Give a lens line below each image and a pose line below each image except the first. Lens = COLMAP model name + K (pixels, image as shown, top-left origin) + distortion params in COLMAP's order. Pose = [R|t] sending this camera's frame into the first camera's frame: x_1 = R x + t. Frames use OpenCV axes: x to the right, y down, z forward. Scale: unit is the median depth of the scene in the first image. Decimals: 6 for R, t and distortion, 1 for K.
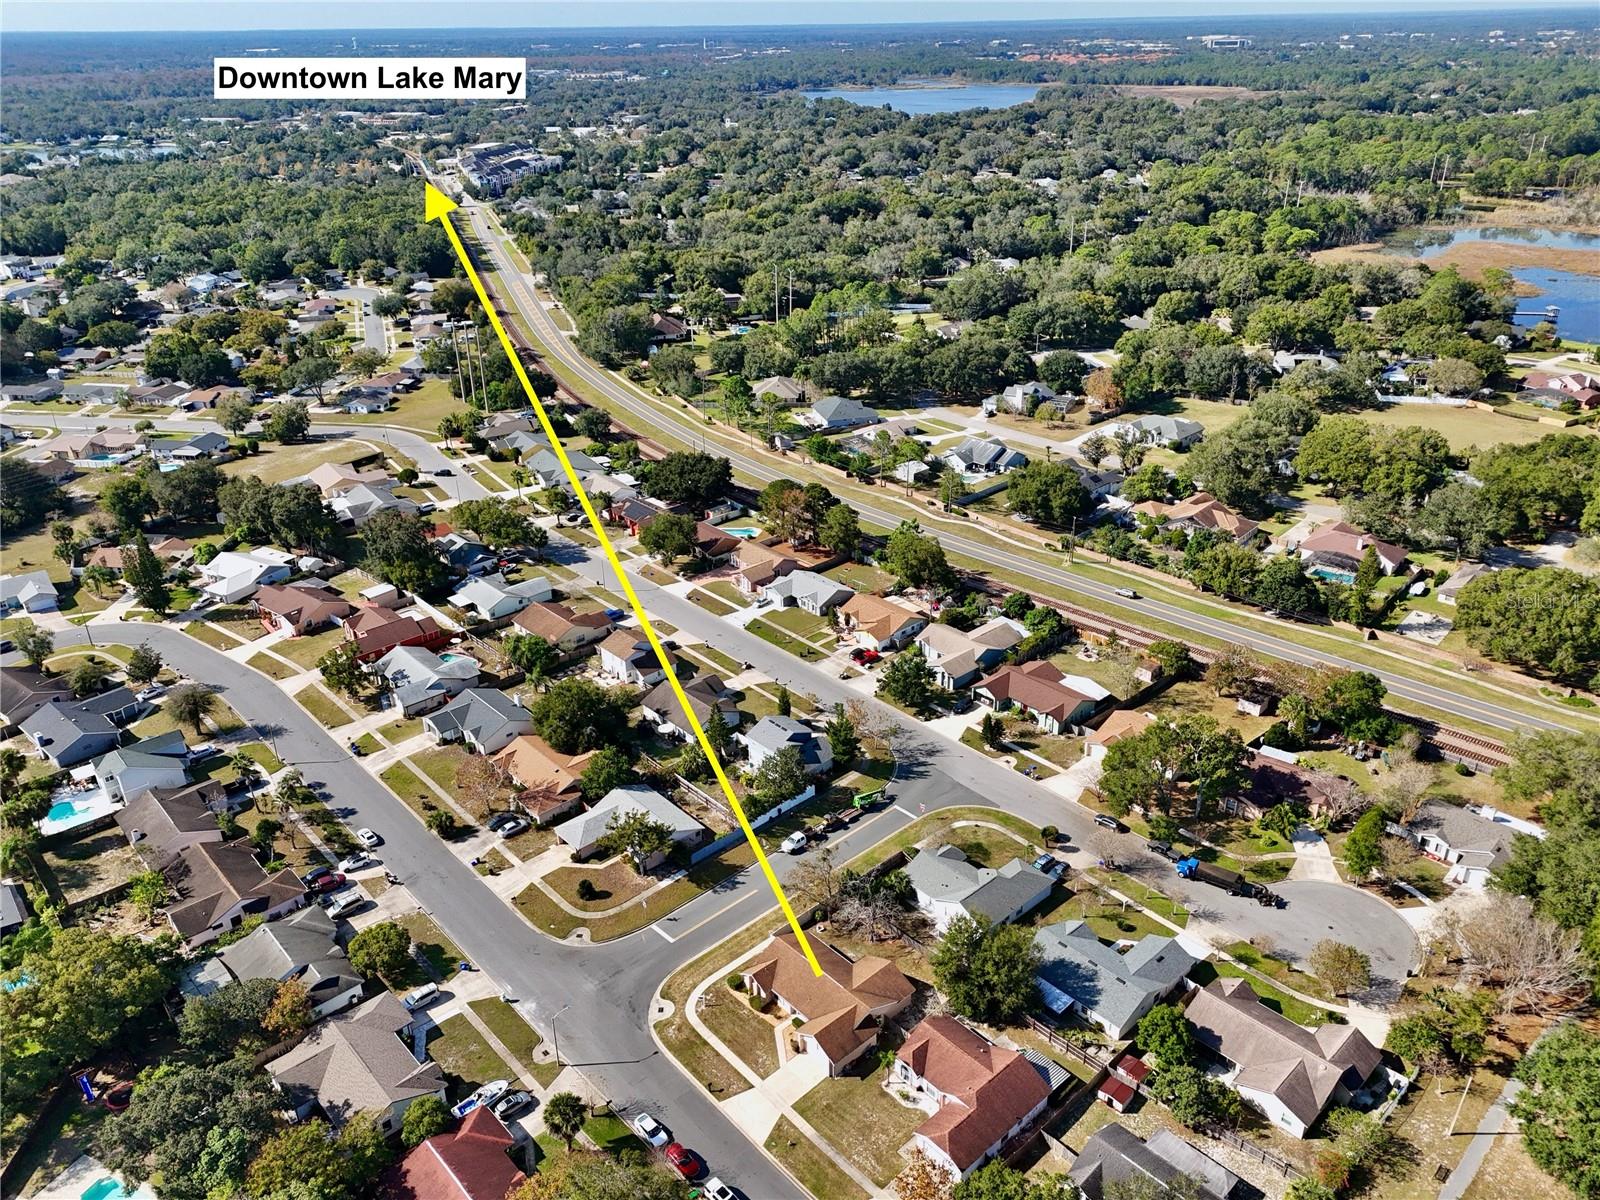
lens RADIAL K [[1178.4, 0, 801.7], [0, 1178.4, 608.8], [0, 0, 1]] dist [0.068941, -0.063500]
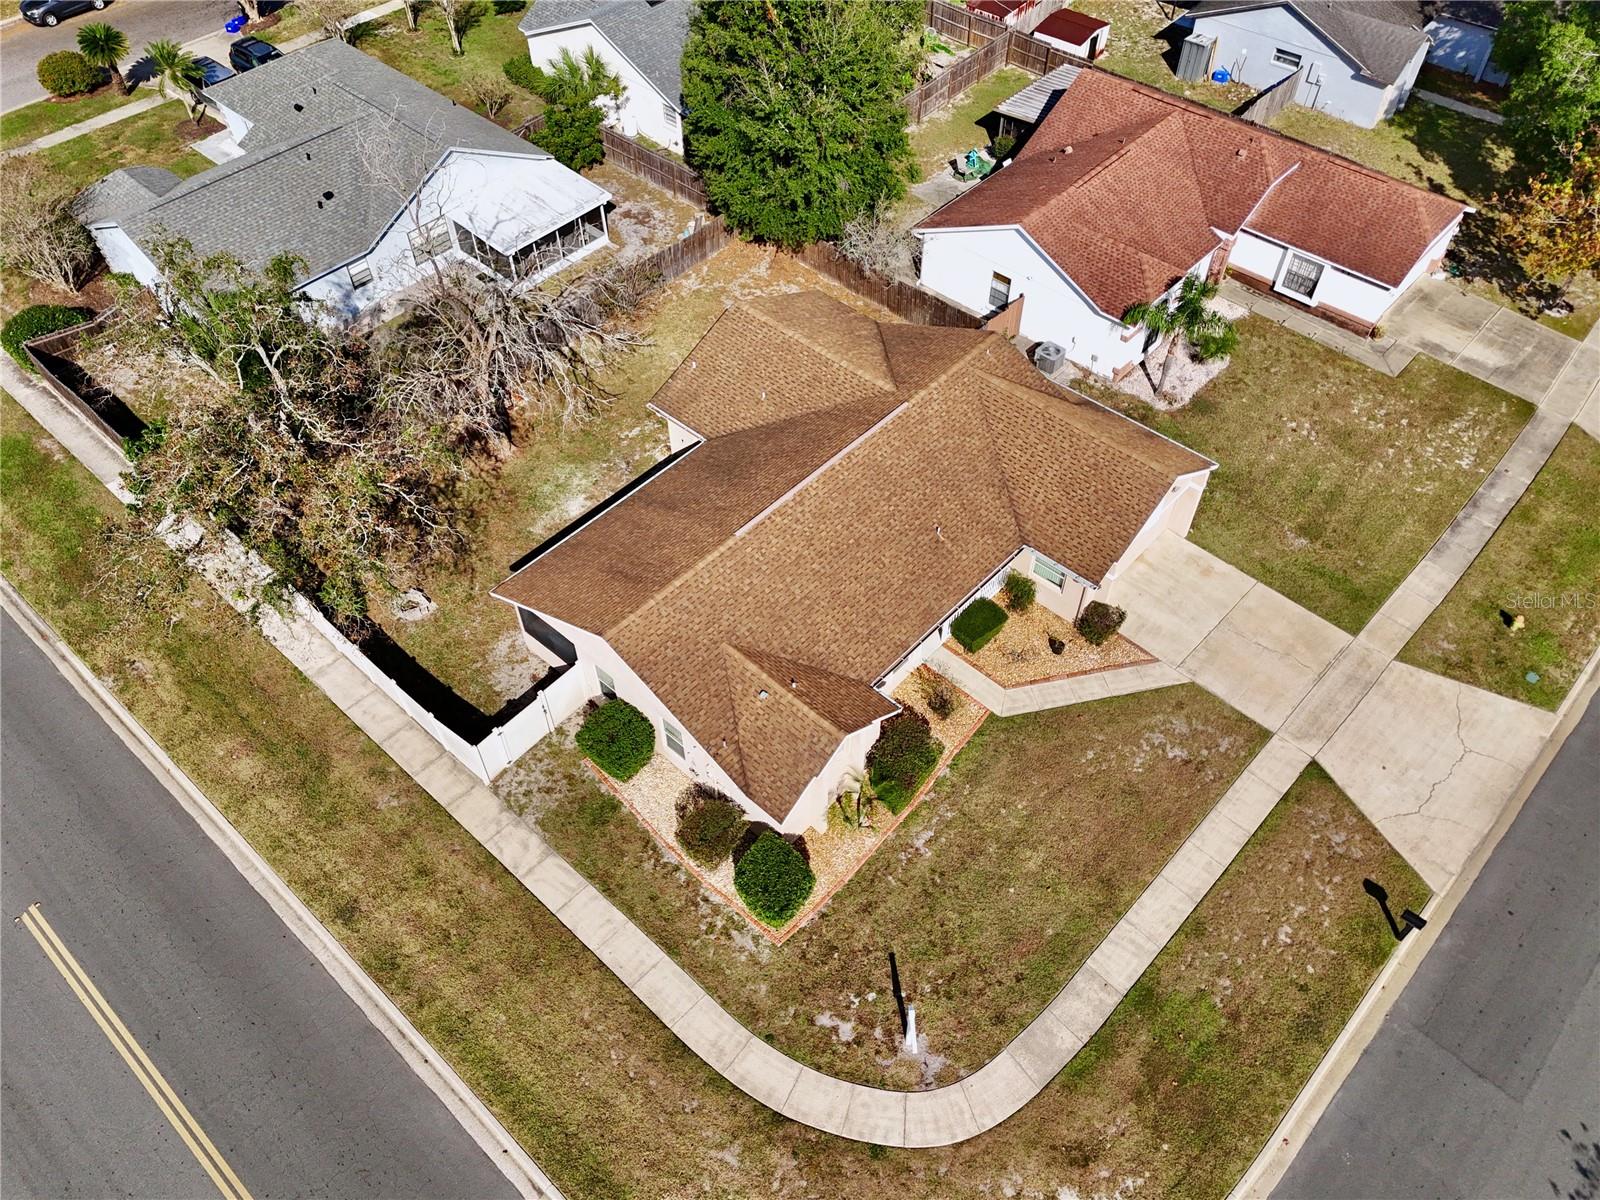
lens RADIAL K [[1178.4, 0, 801.7], [0, 1178.4, 608.8], [0, 0, 1]] dist [0.068941, -0.063500]
pose [[-0.093208, -0.754257, 0.649929, -0.131667], [0.447900, 0.551225, 0.703943, 0.133948], [-0.889212, 0.356717, 0.286453, 0.810688]]
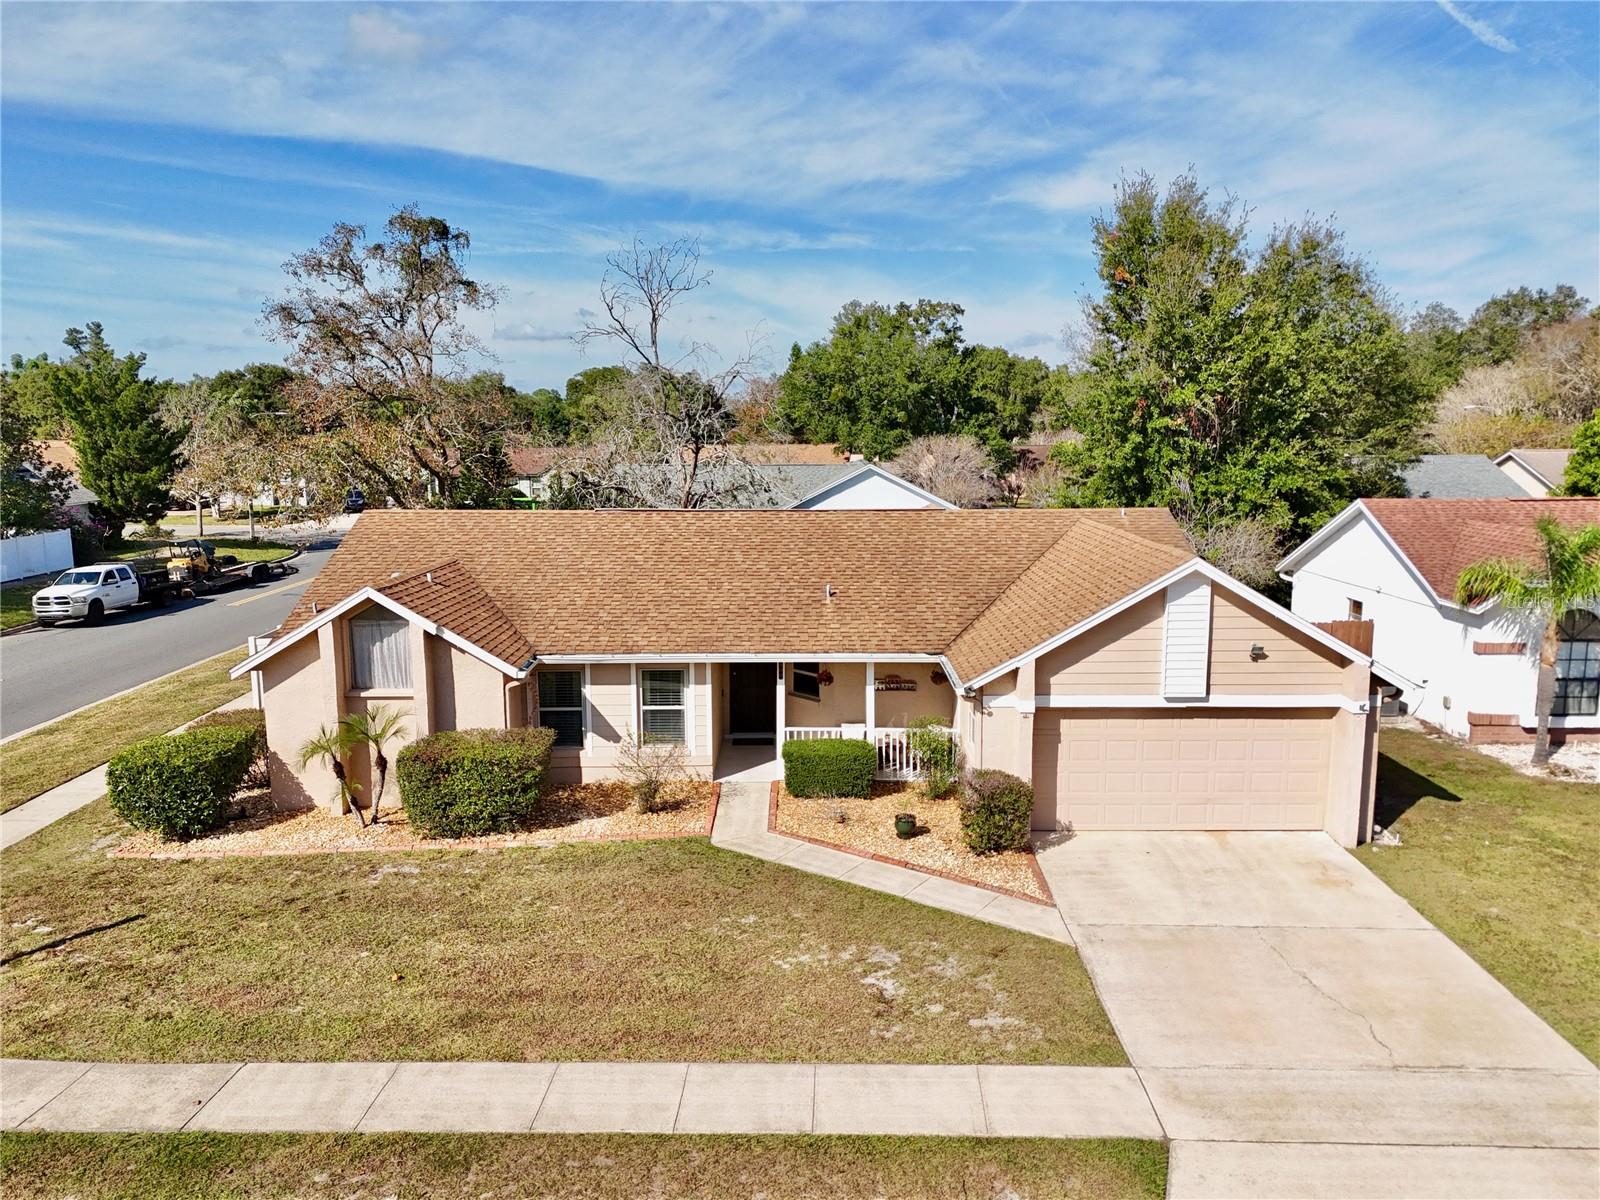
lens RADIAL K [[1178.4, 0, 801.7], [0, 1178.4, 608.8], [0, 0, 1]] dist [0.068941, -0.063500]
pose [[0.676880, -0.104547, 0.728631, -0.089819], [0.322212, 0.932073, -0.165590, 0.299150], [-0.661826, 0.346858, 0.664588, 0.760157]]
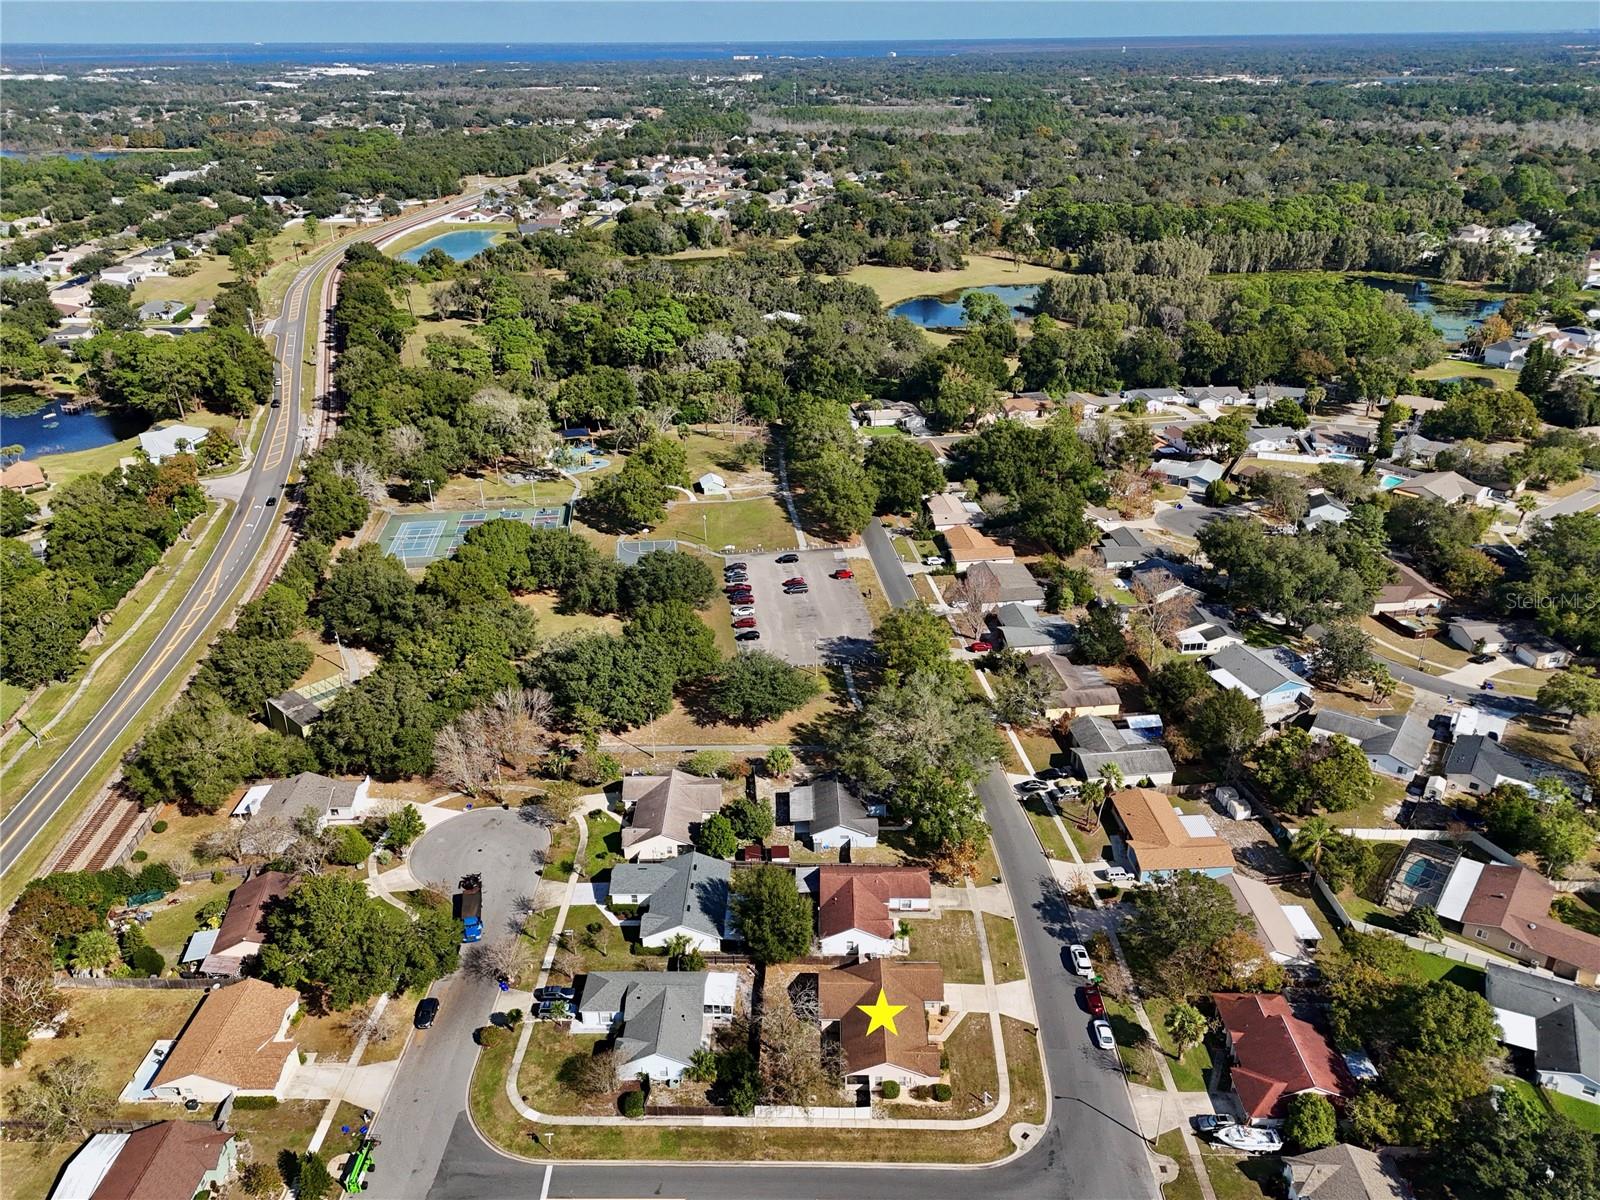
lens RADIAL K [[1178.4, 0, 801.7], [0, 1178.4, 608.8], [0, 0, 1]] dist [0.068941, -0.063500]
pose [[-0.725635, -0.280454, 0.628331, -0.388293], [0.323409, 0.667000, 0.671206, -0.501628], [-0.607339, 0.690258, -0.393297, 1.025161]]
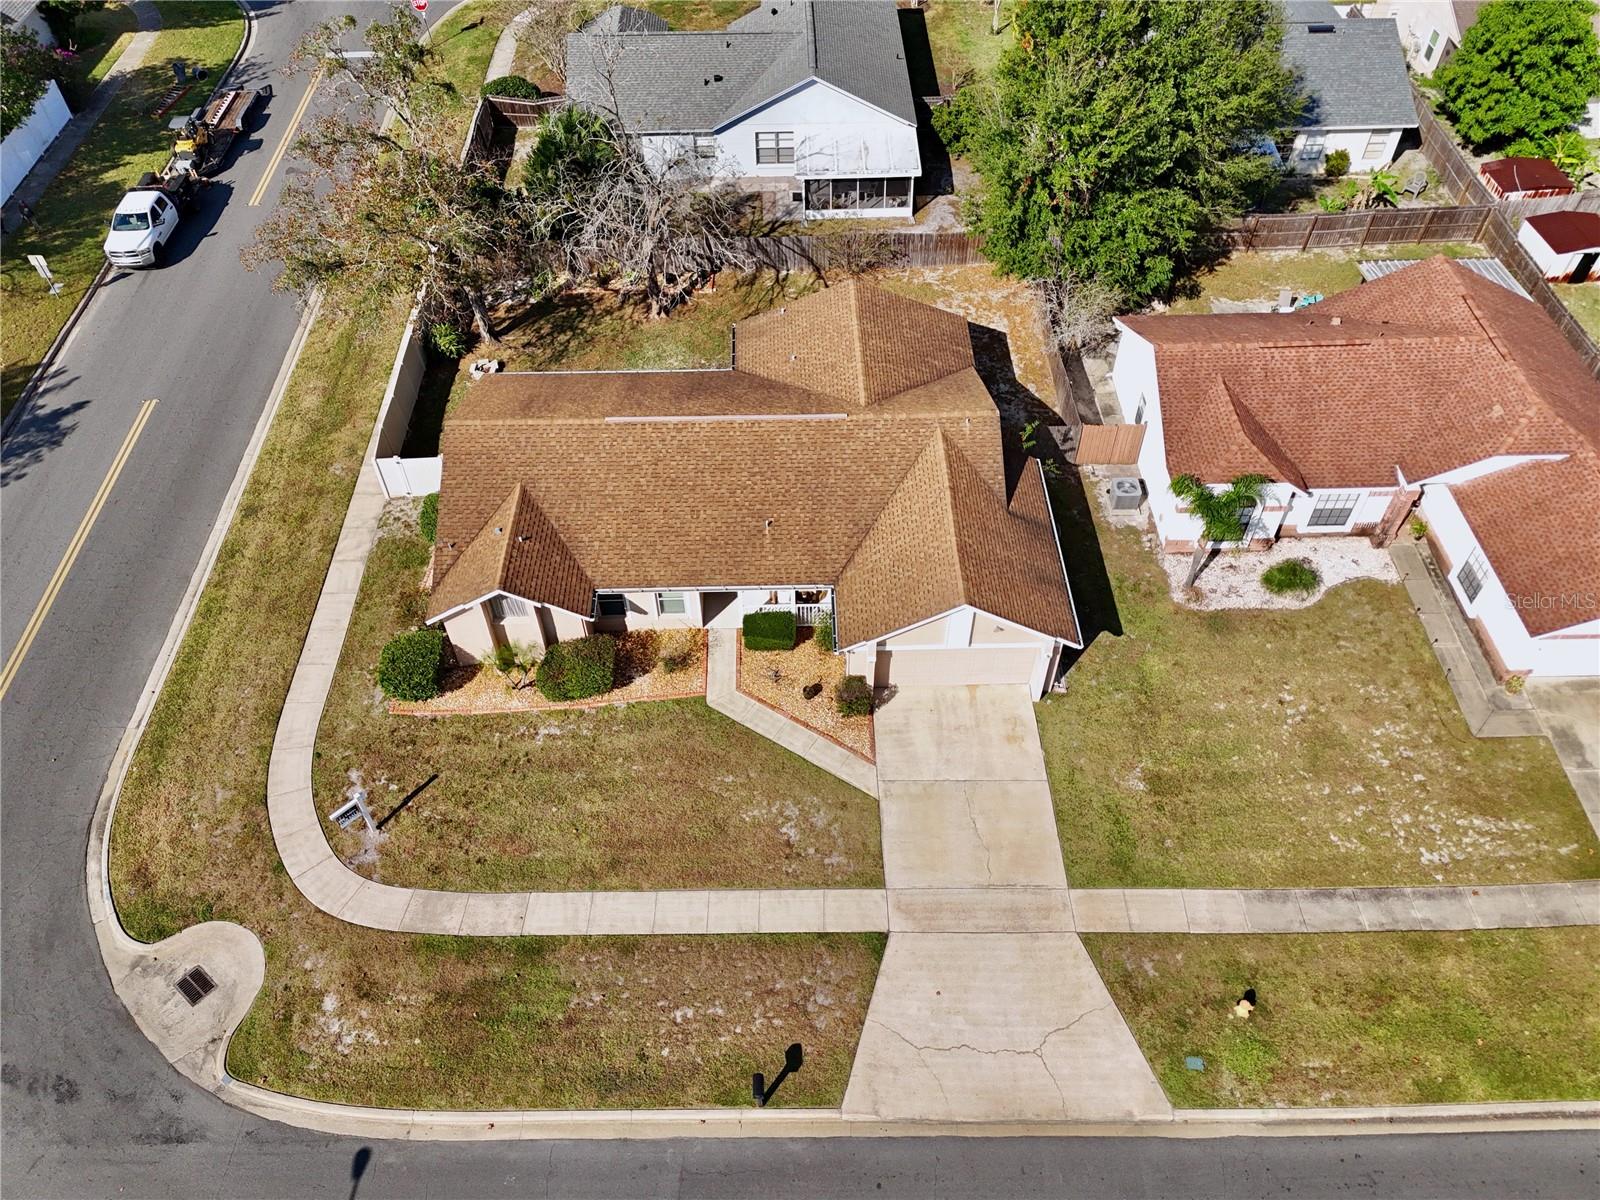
lens RADIAL K [[1178.4, 0, 801.7], [0, 1178.4, 608.8], [0, 0, 1]] dist [0.068941, -0.063500]
pose [[0.656419, -0.563044, 0.502092, -0.101692], [0.333581, 0.813585, 0.476238, 0.193776], [-0.676637, -0.145123, 0.721873, 0.688535]]
